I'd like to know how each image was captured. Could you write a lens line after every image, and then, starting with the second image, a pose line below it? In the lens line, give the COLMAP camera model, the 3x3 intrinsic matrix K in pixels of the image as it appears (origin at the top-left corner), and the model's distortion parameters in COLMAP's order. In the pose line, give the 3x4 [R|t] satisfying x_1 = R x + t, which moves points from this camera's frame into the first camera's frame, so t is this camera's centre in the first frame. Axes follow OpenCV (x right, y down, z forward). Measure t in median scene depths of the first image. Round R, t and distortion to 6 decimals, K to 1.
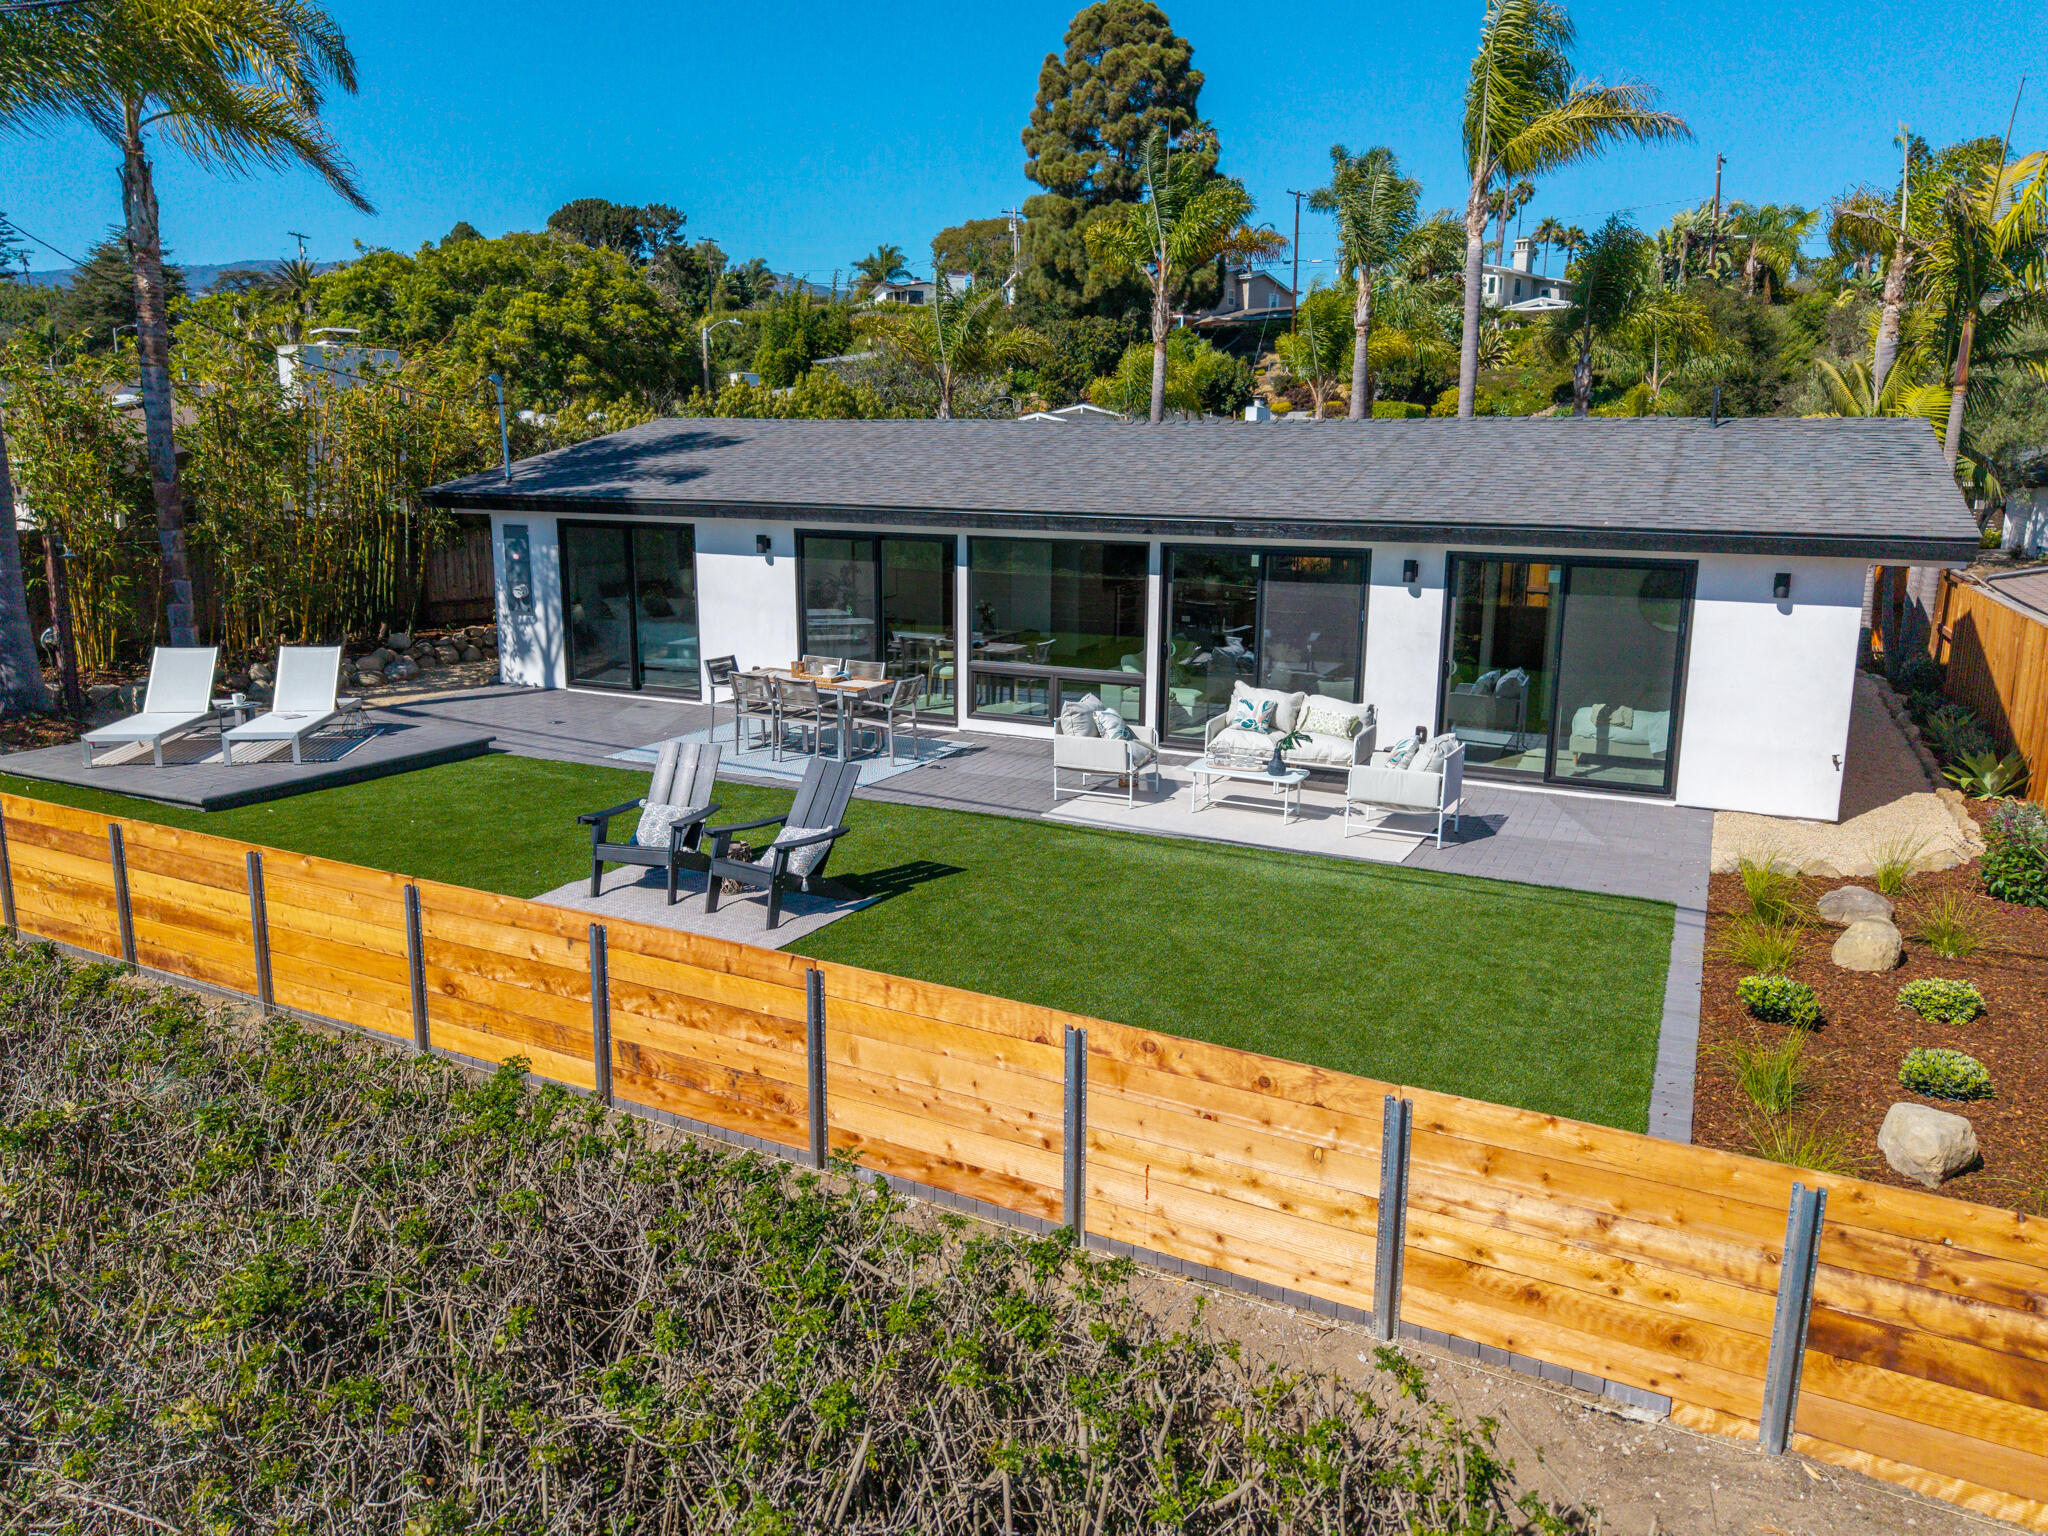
lens RADIAL K [[1437.5, 0, 1024.0], [0, 1437.5, 768.0], [0, 0, 1]] dist [0.003073, -0.001963]
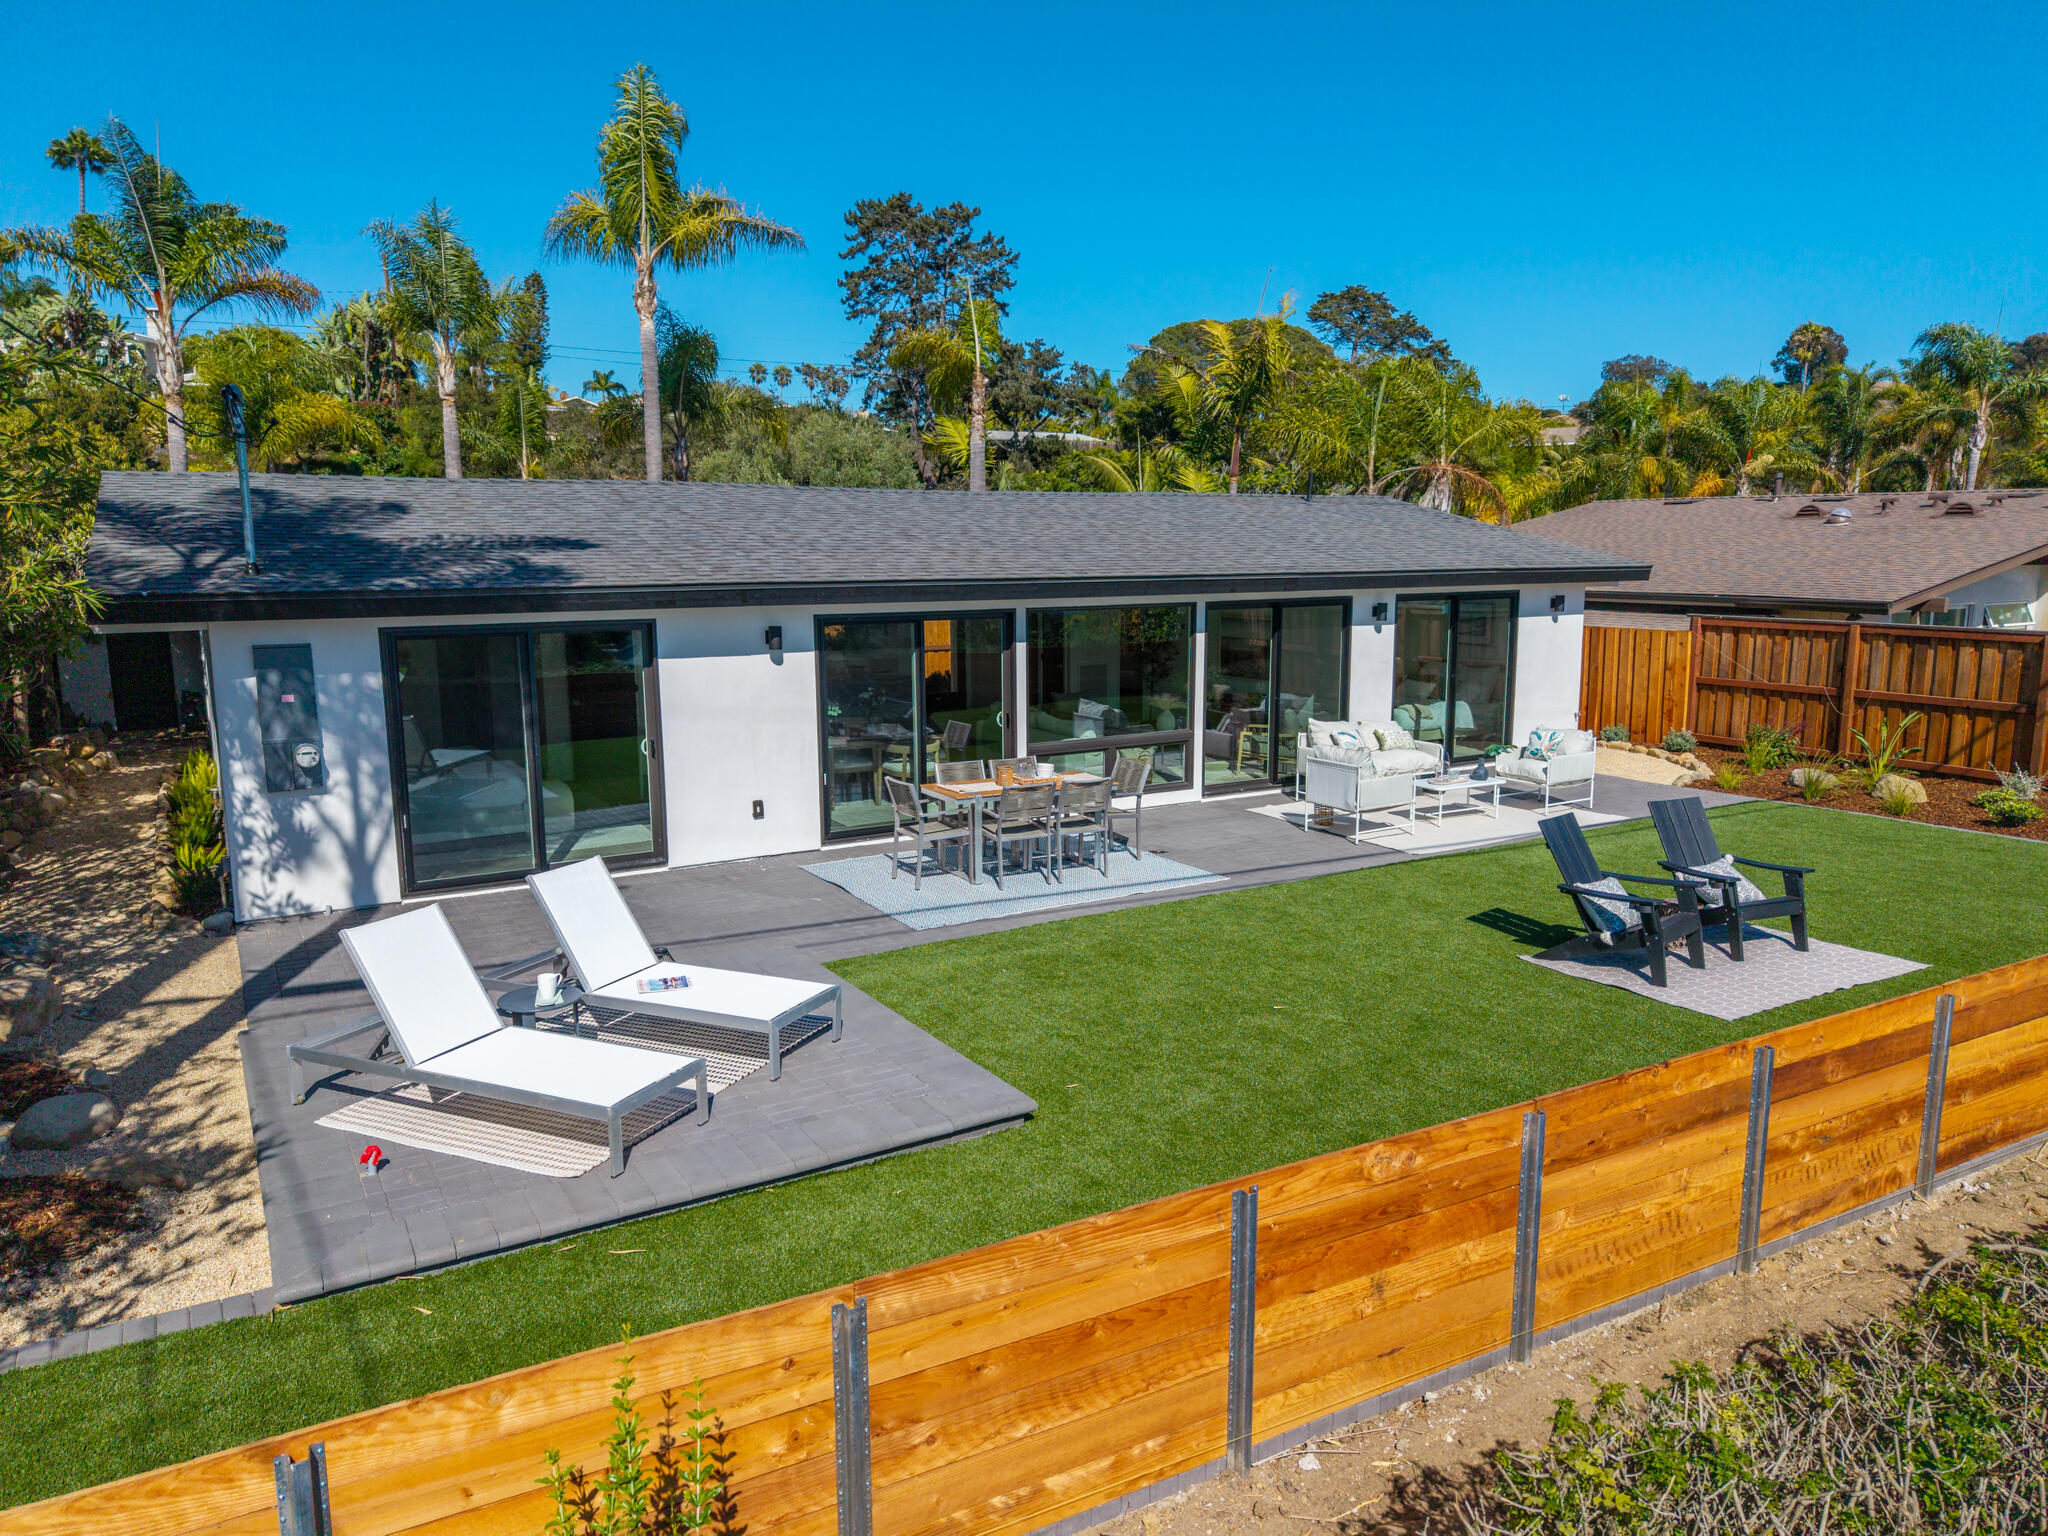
lens RADIAL K [[1388.0, 0, 1024.0], [0, 1388.0, 768.0], [0, 0, 1]] dist [0.008802, -0.001992]
pose [[0.549093, -0.146517, 0.822818, -0.705474], [0.189580, 0.980686, 0.048116, -0.095418], [-0.813975, 0.129570, 0.566265, 0.468391]]
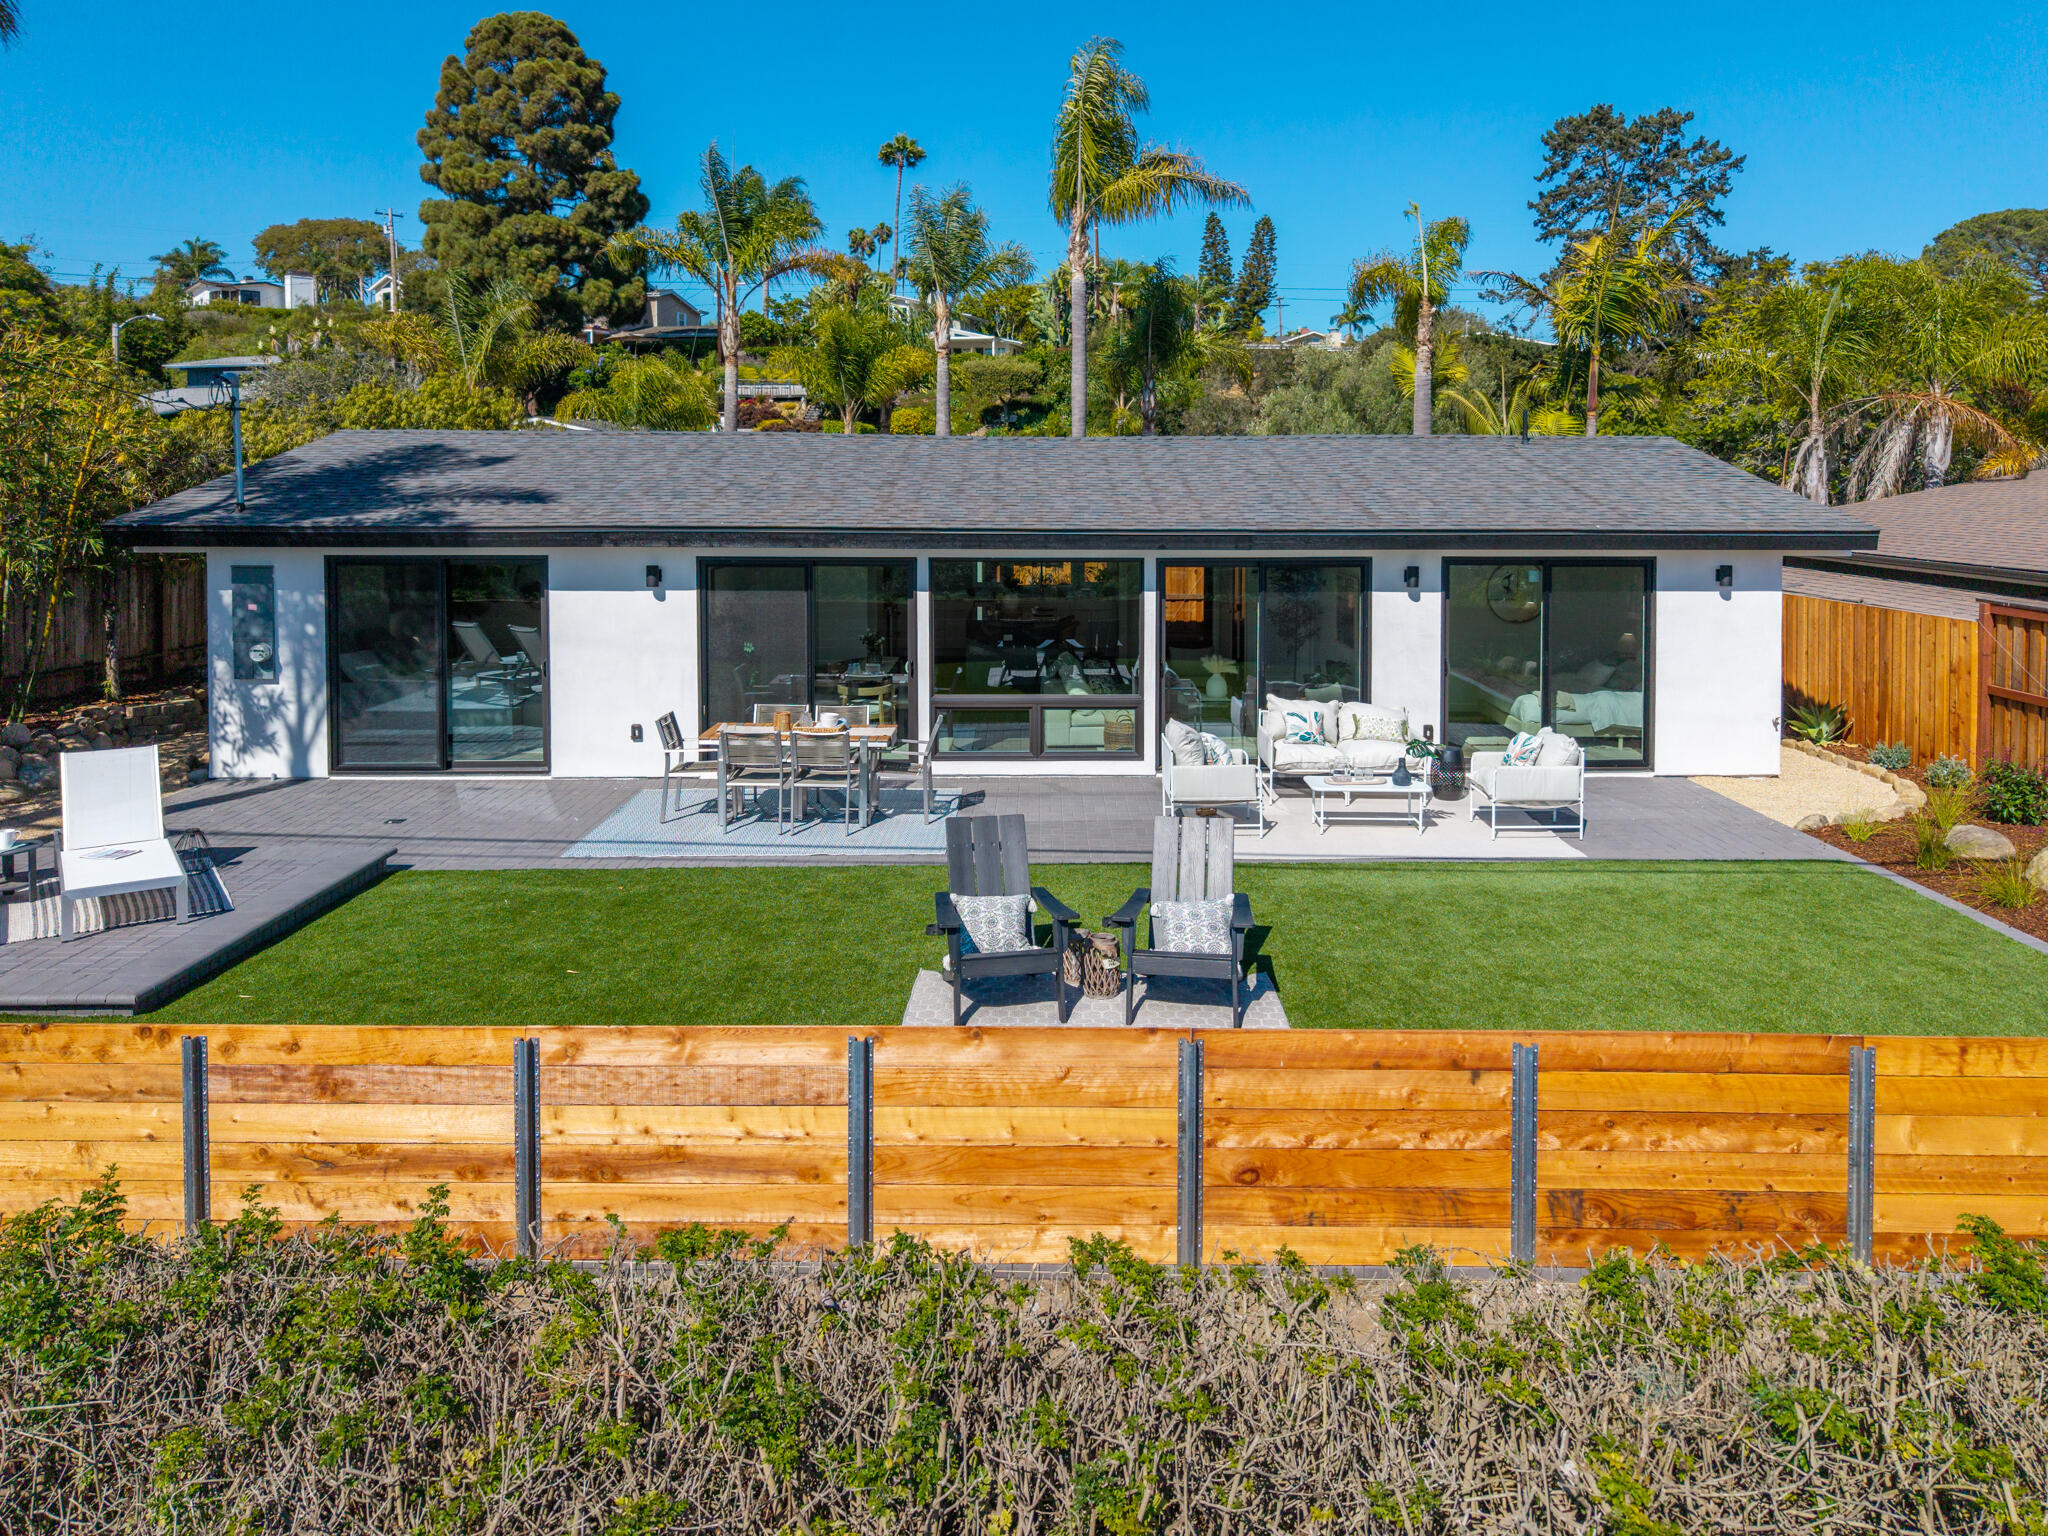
lens RADIAL K [[1460.2, 0, 1093.8], [0, 1460.2, 537.8], [0, 0, 1]] dist [0.010980, -0.000483]
pose [[0.888659, -0.027202, 0.457761, -0.333471], [0.103722, 0.984292, -0.142866, -0.029095], [-0.446684, 0.174439, 0.877522, 0.131244]]
